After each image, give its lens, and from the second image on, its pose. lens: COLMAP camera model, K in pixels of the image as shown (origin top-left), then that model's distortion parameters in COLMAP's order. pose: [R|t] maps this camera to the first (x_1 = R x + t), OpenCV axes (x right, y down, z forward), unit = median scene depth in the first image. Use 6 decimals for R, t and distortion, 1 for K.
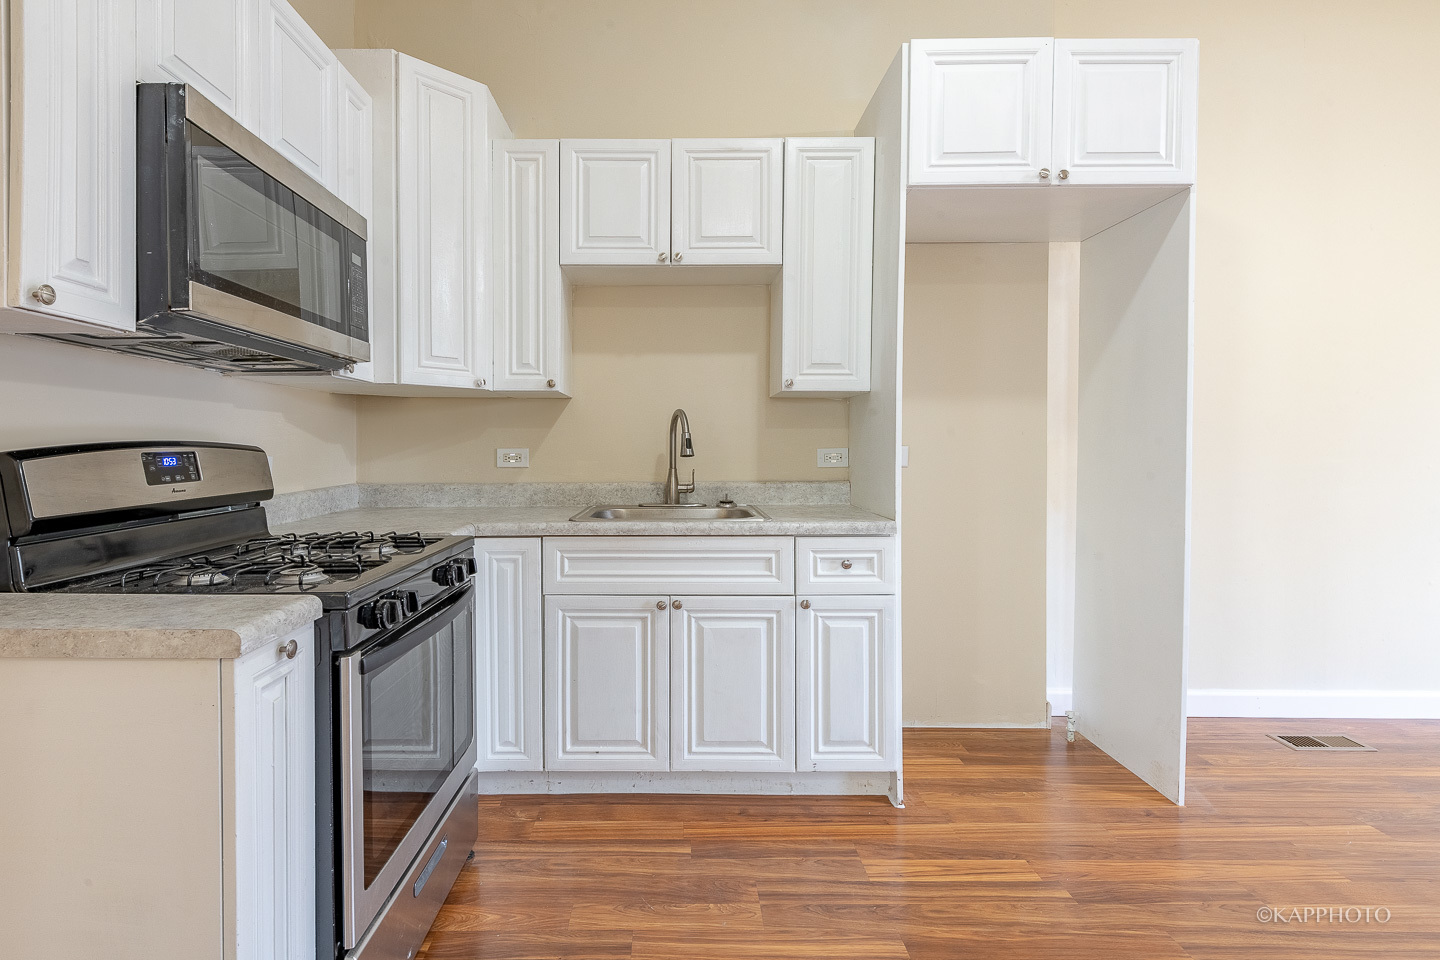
lens RADIAL K [[762.2, 0, 688.9], [0, 762.2, 463.7], [0, 0, 1]] dist [0.001309, -0.004828]
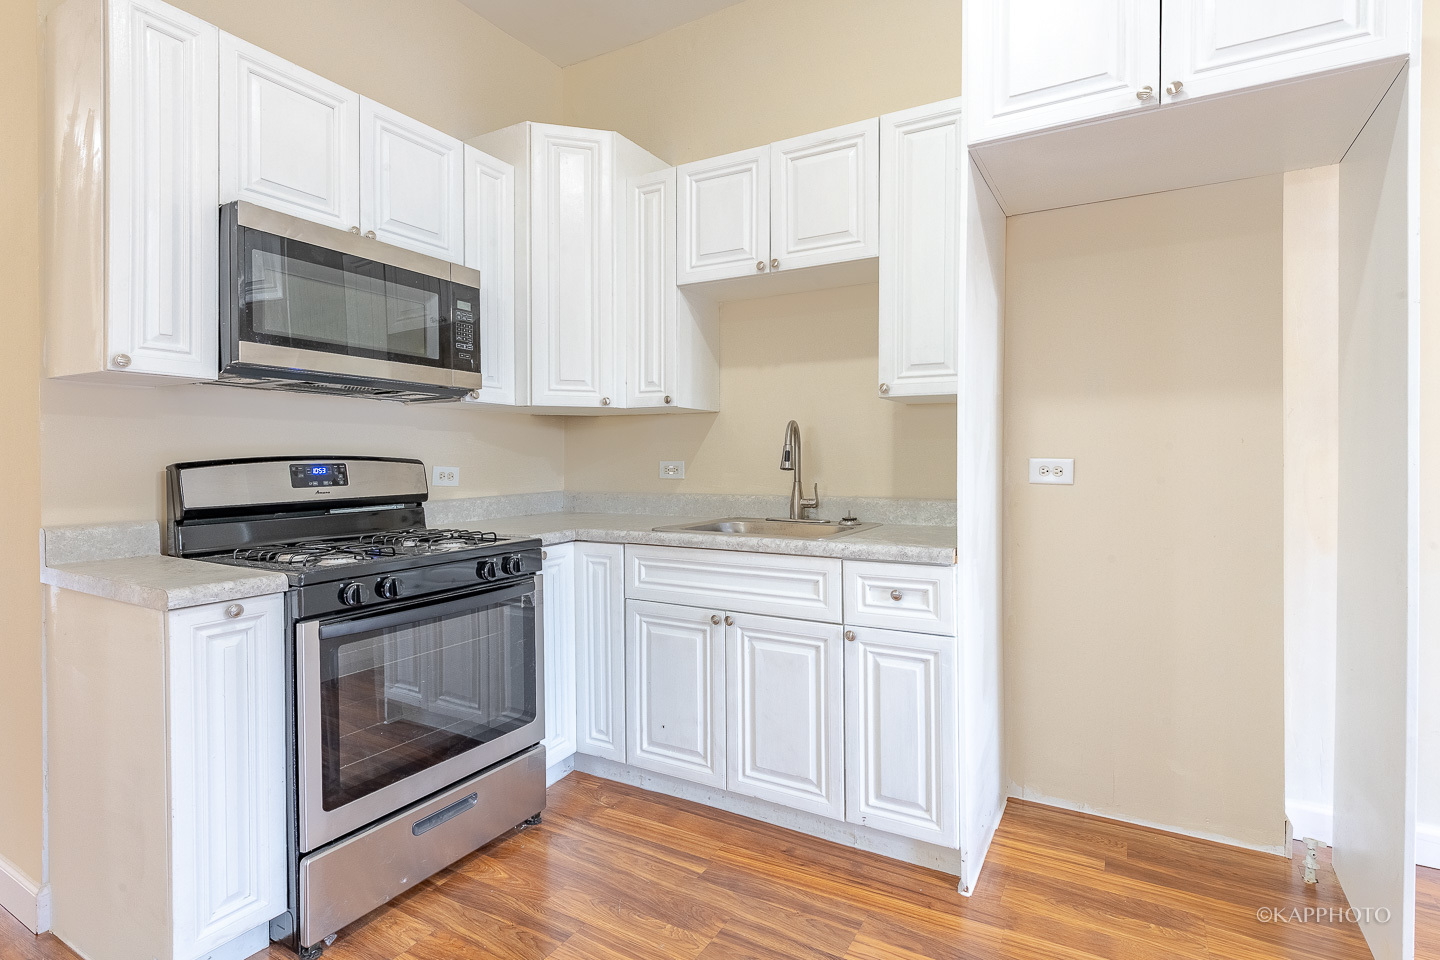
lens RADIAL K [[762.2, 0, 698.1], [0, 762.2, 469.2], [0, 0, 1]] dist [0.001309, -0.004828]
pose [[0.859219, 0.006629, -0.511565, 0.448100], [-0.011032, 0.999924, -0.005572, -0.004009], [0.511489, 0.010432, 0.859226, 0.134128]]
